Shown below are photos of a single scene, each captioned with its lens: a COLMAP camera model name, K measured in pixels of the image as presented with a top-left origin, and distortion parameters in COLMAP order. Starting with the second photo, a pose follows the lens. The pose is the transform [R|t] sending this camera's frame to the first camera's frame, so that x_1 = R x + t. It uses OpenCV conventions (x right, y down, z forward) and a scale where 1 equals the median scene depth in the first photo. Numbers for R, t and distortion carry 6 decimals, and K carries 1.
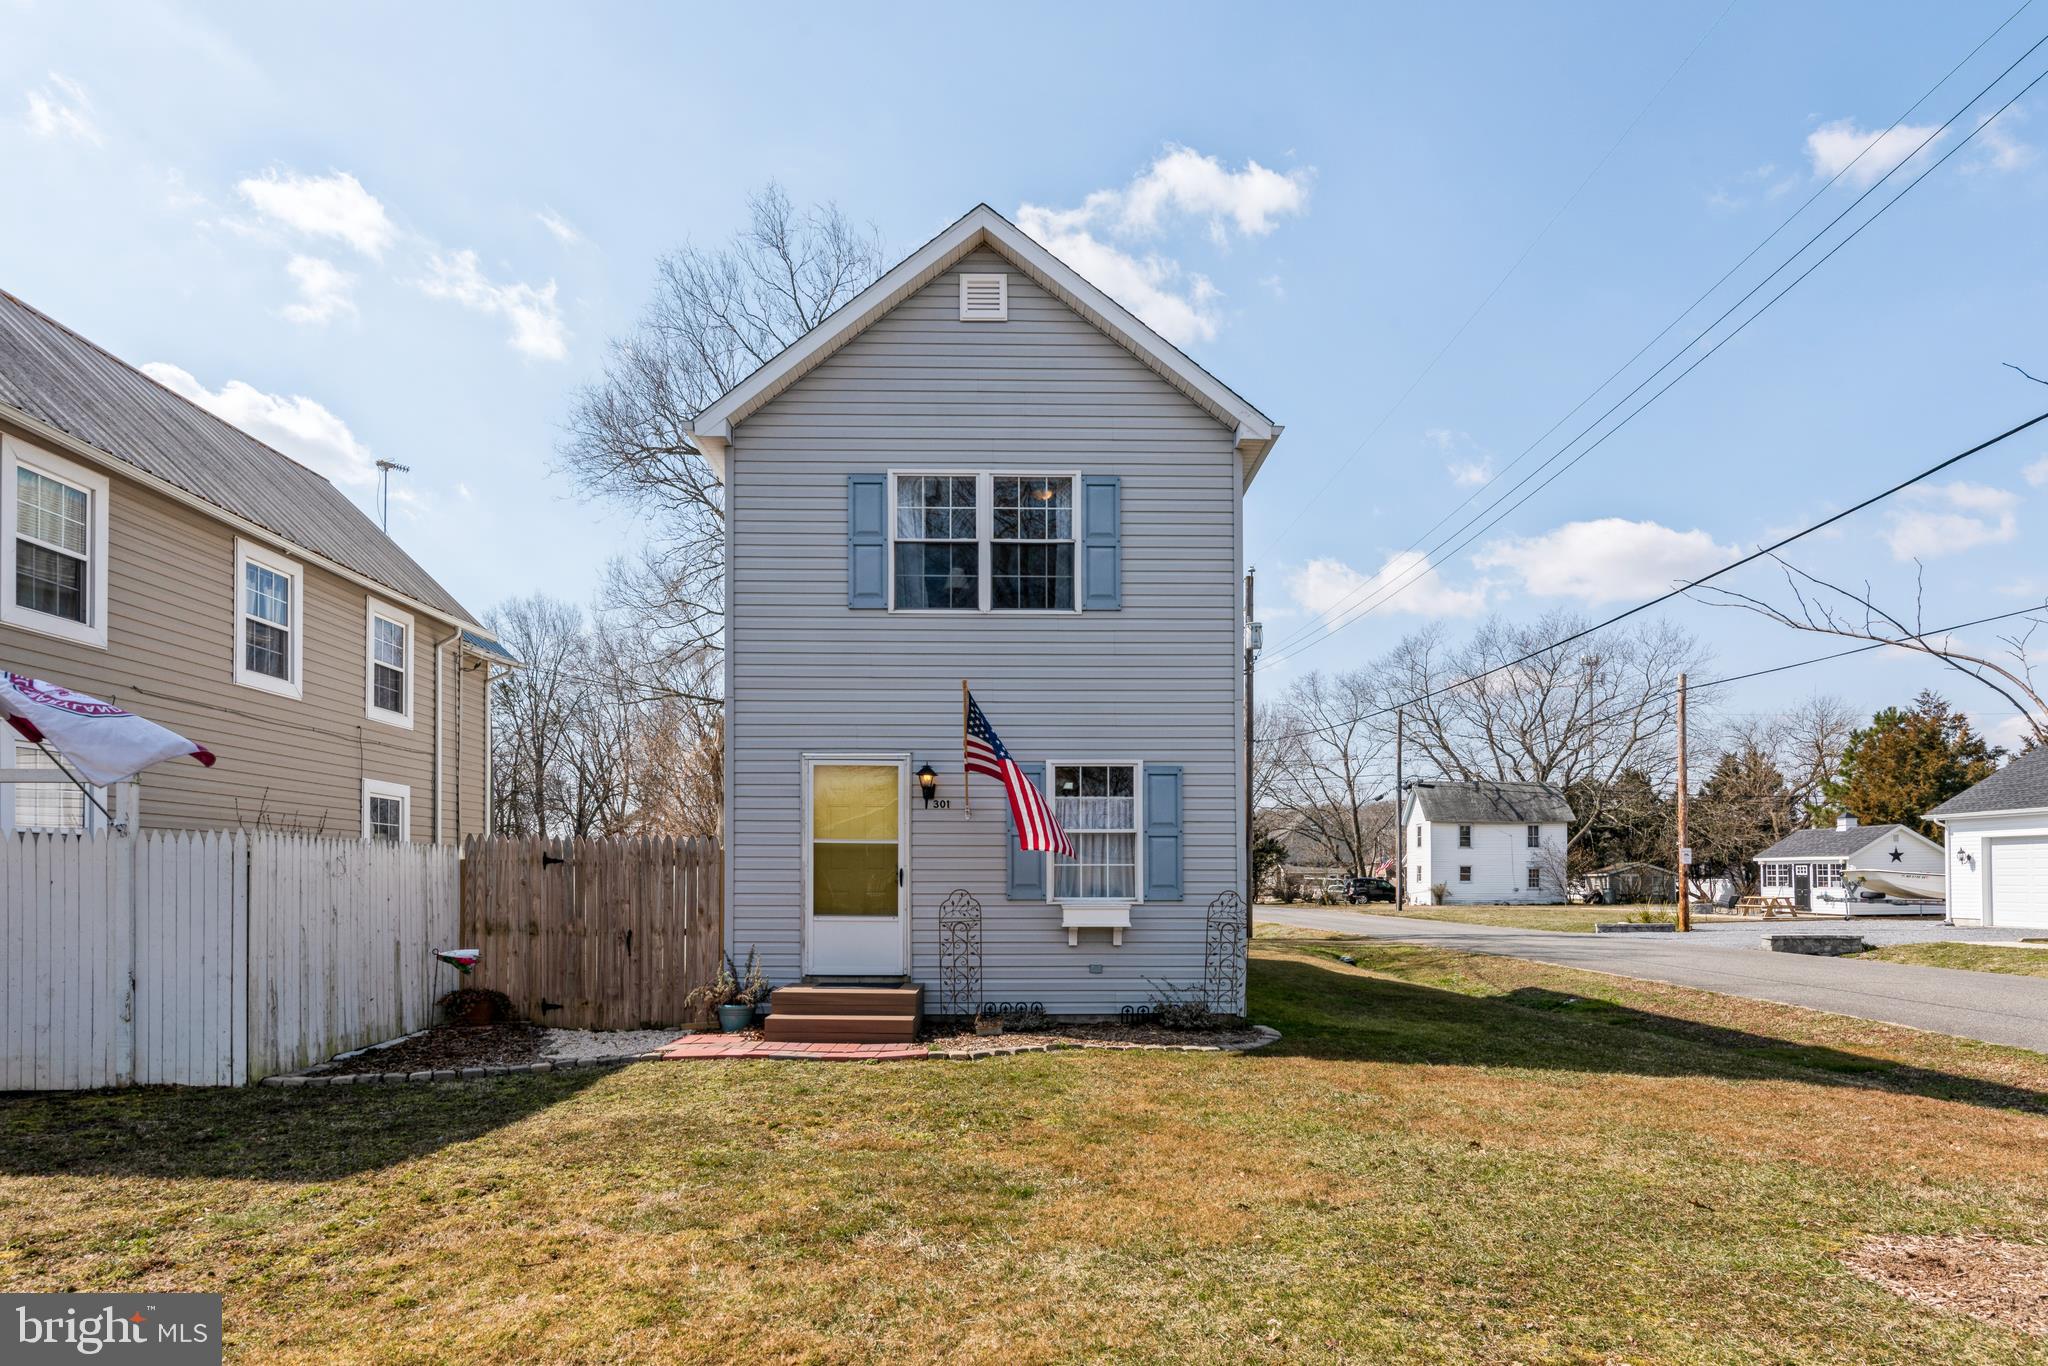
lens RADIAL K [[1170.8, 0, 1021.2], [0, 1170.8, 709.8], [0, 0, 1]] dist [0.002890, 0.000121]
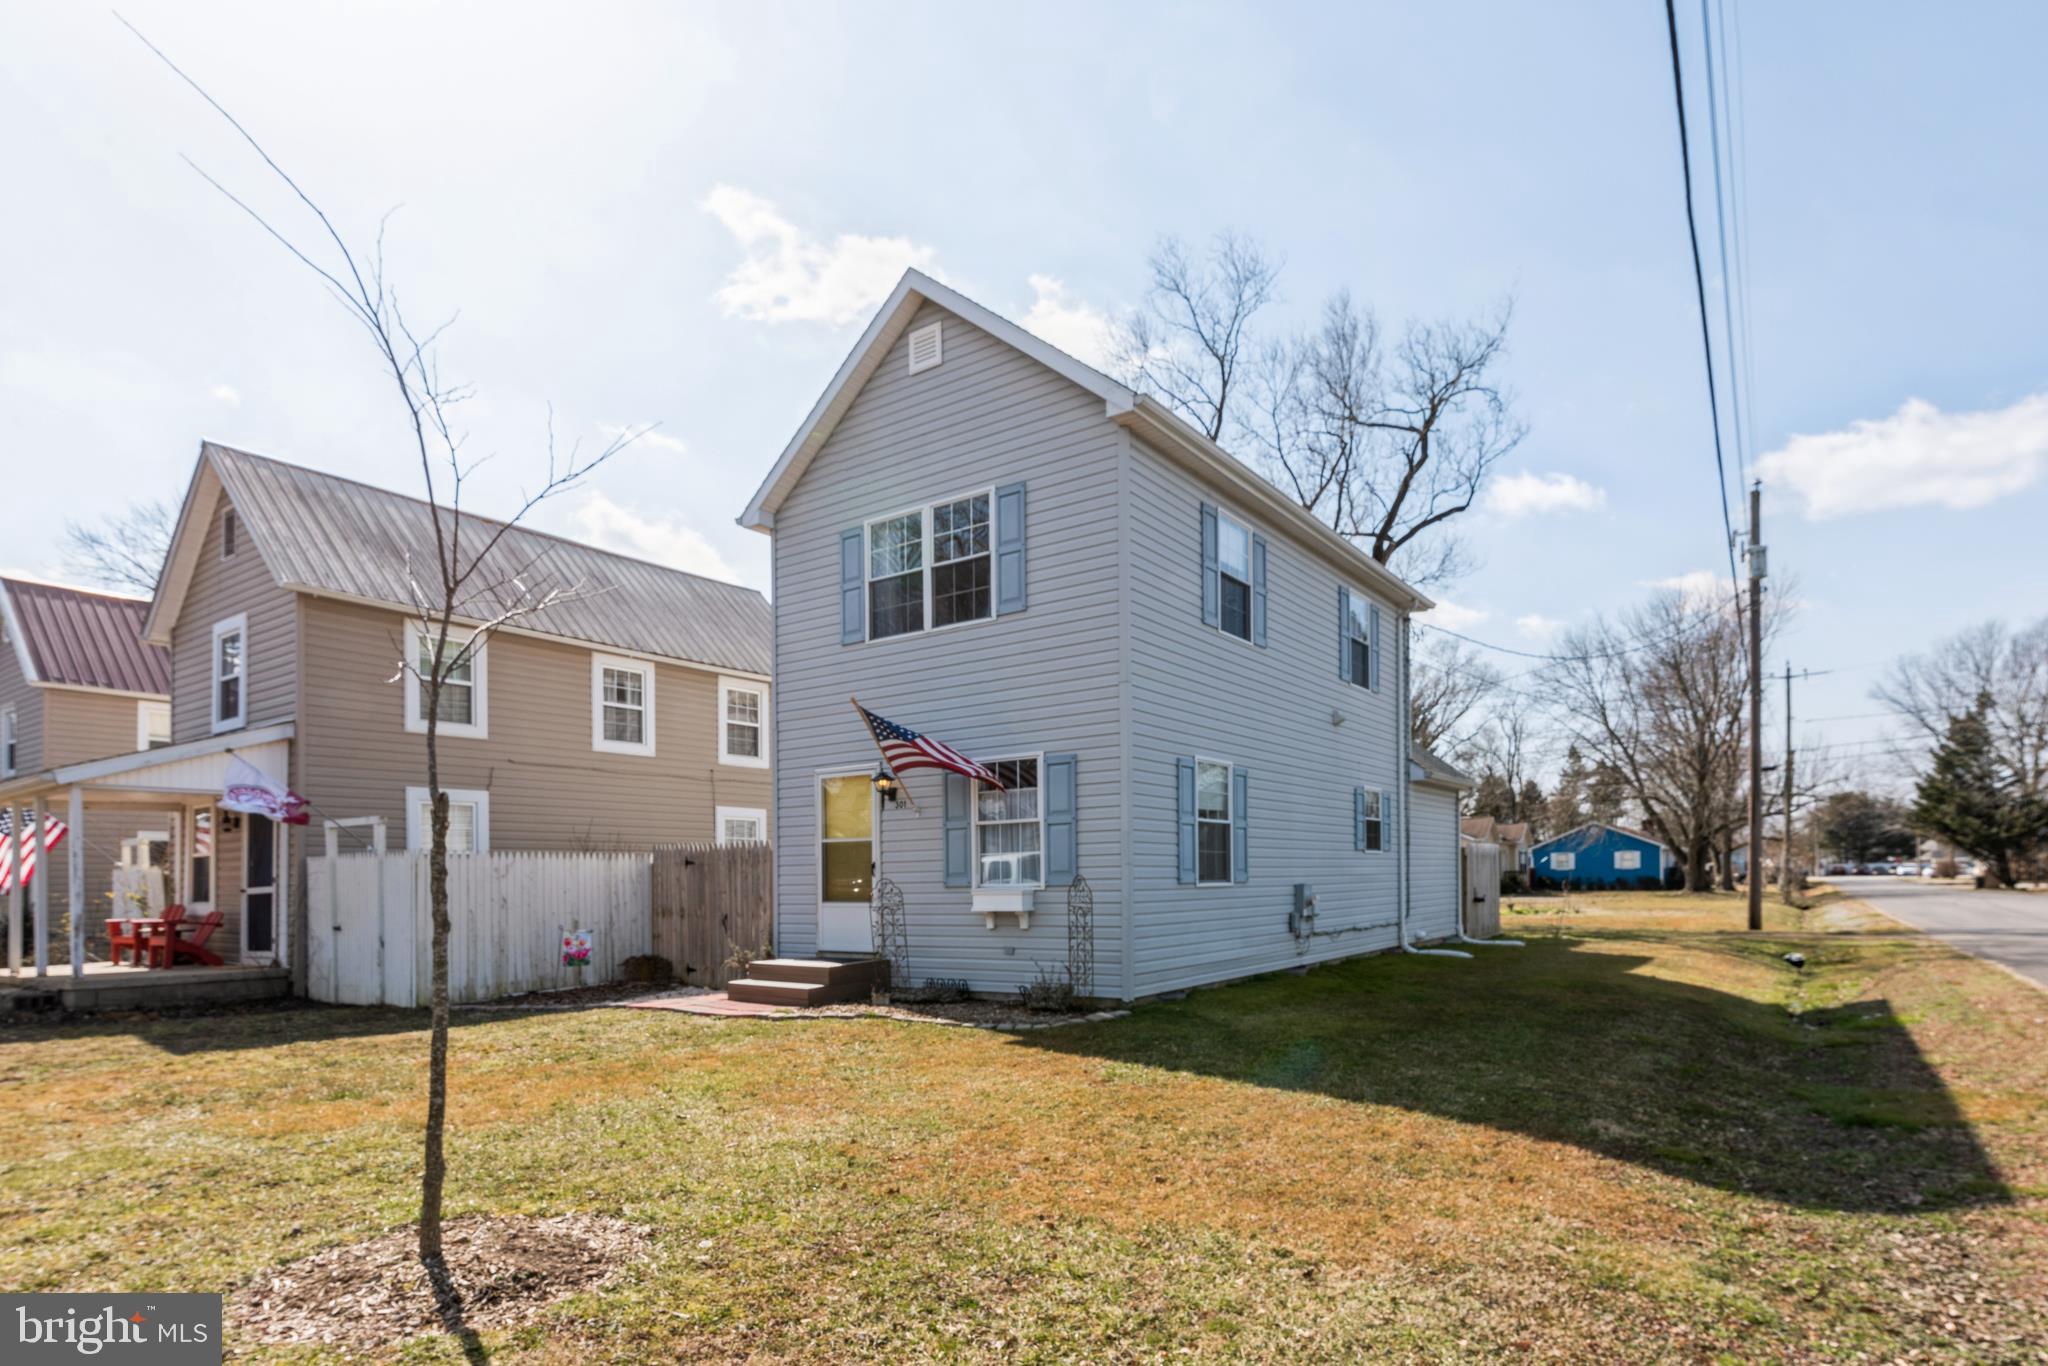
lens RADIAL K [[1089.6, 0, 1027.4], [0, 1089.6, 738.9], [0, 0, 1]] dist [0.001578, 0.000283]
pose [[0.810831, -0.091223, -0.578127, 0.636900], [0.103307, 0.994577, -0.012046, 0.041053], [0.576091, -0.049957, 0.815858, 0.199279]]
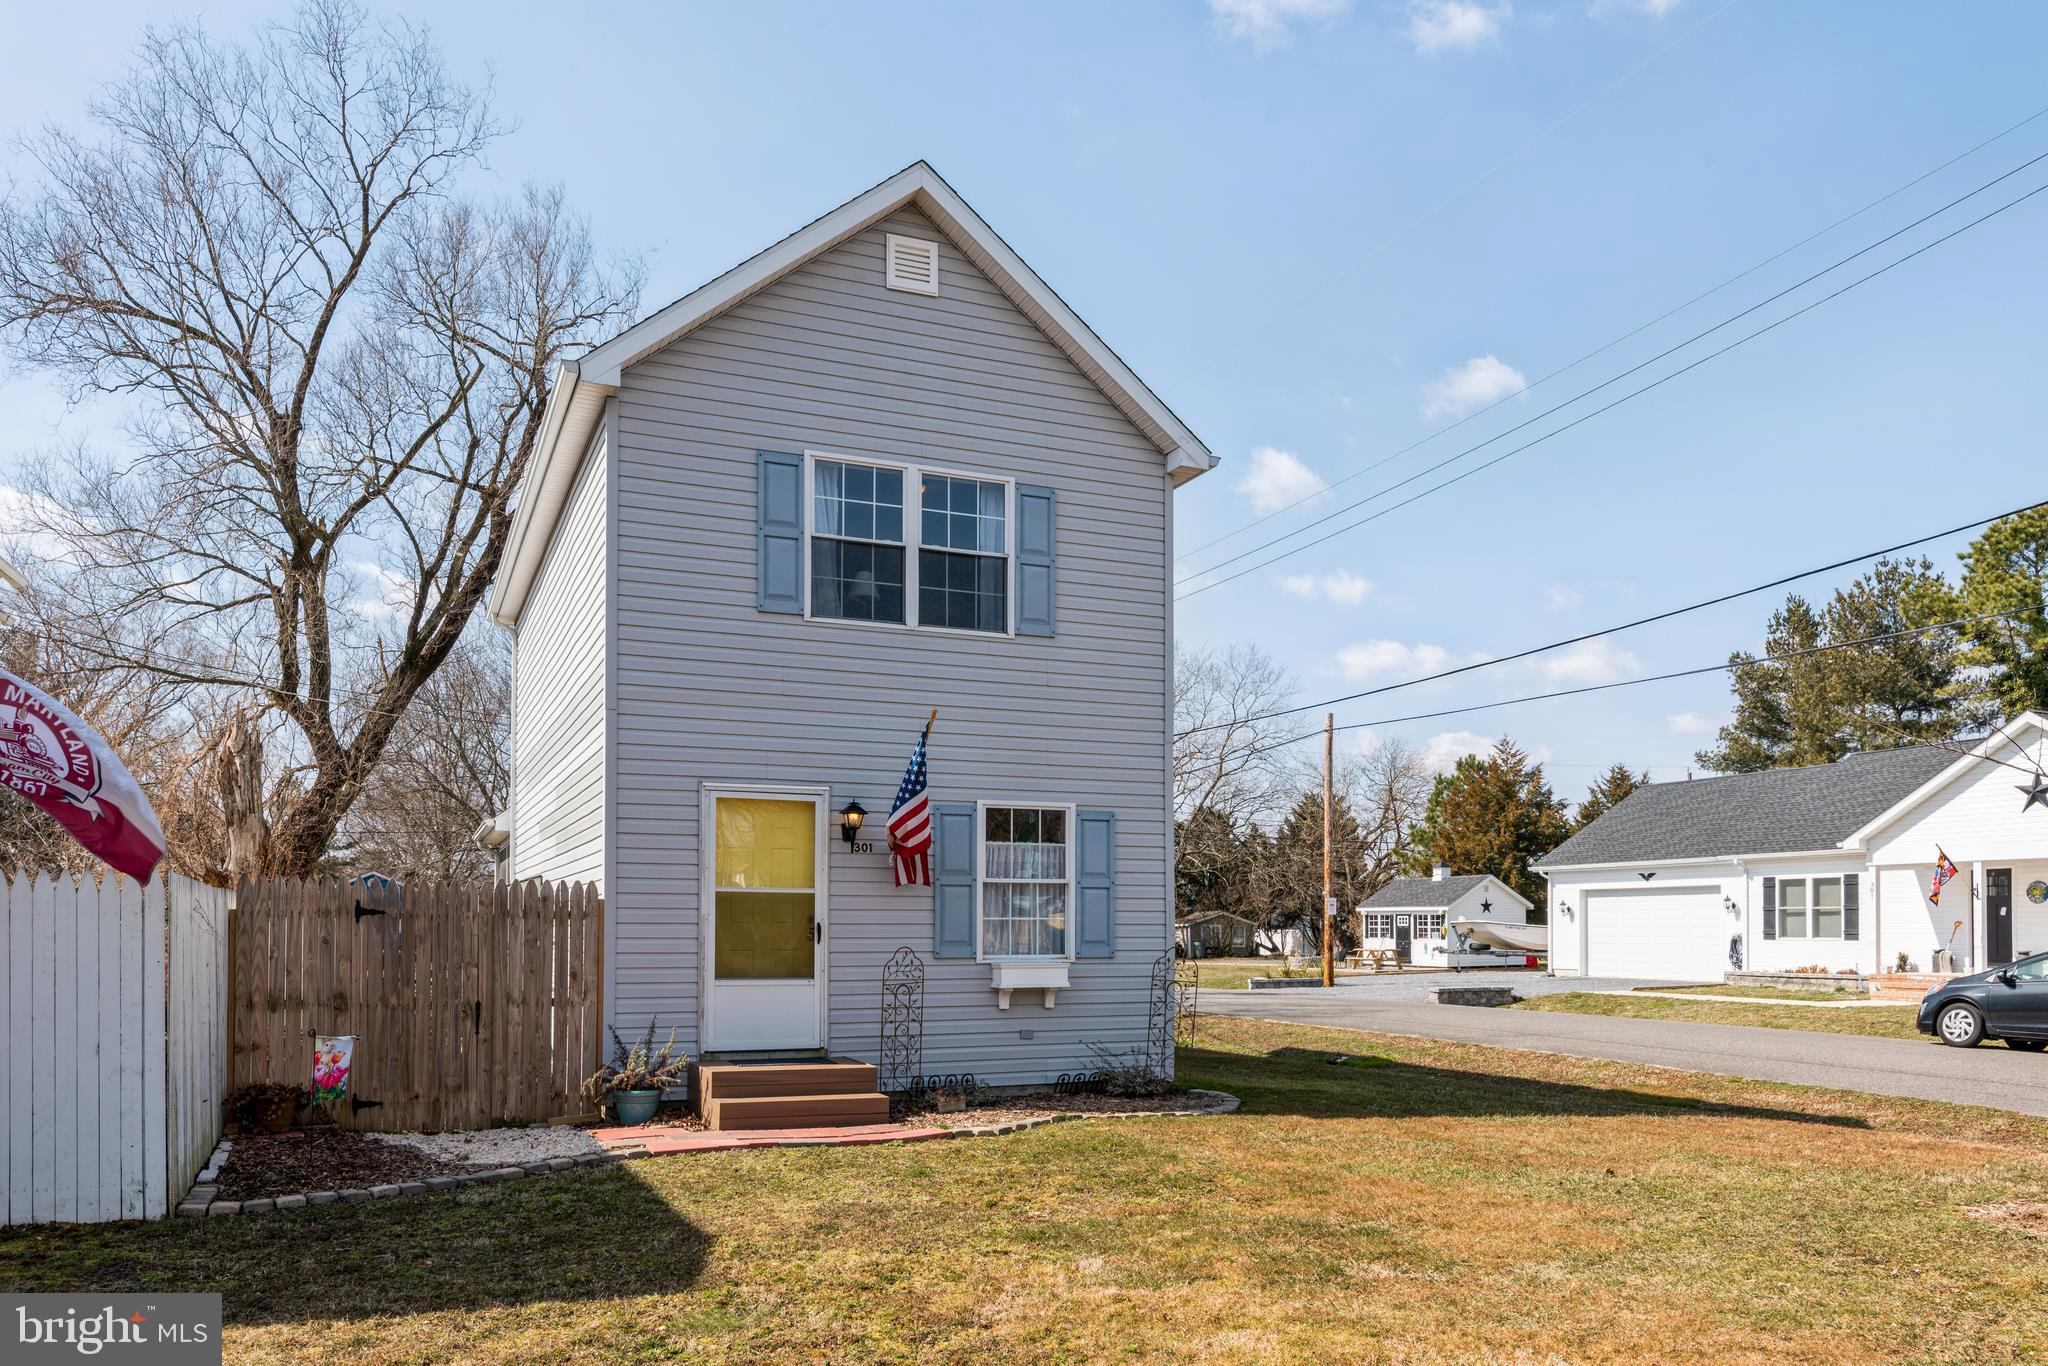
lens RADIAL K [[1506.0, 0, 1024.0], [0, 1506.0, 683.0], [0, 0, 1]] dist [0.002701, 0.000323]
pose [[0.919591, 0.063105, 0.387776, -0.386077], [-0.055960, 0.997991, -0.029705, -0.013720], [-0.388871, 0.005617, 0.921275, -0.066279]]
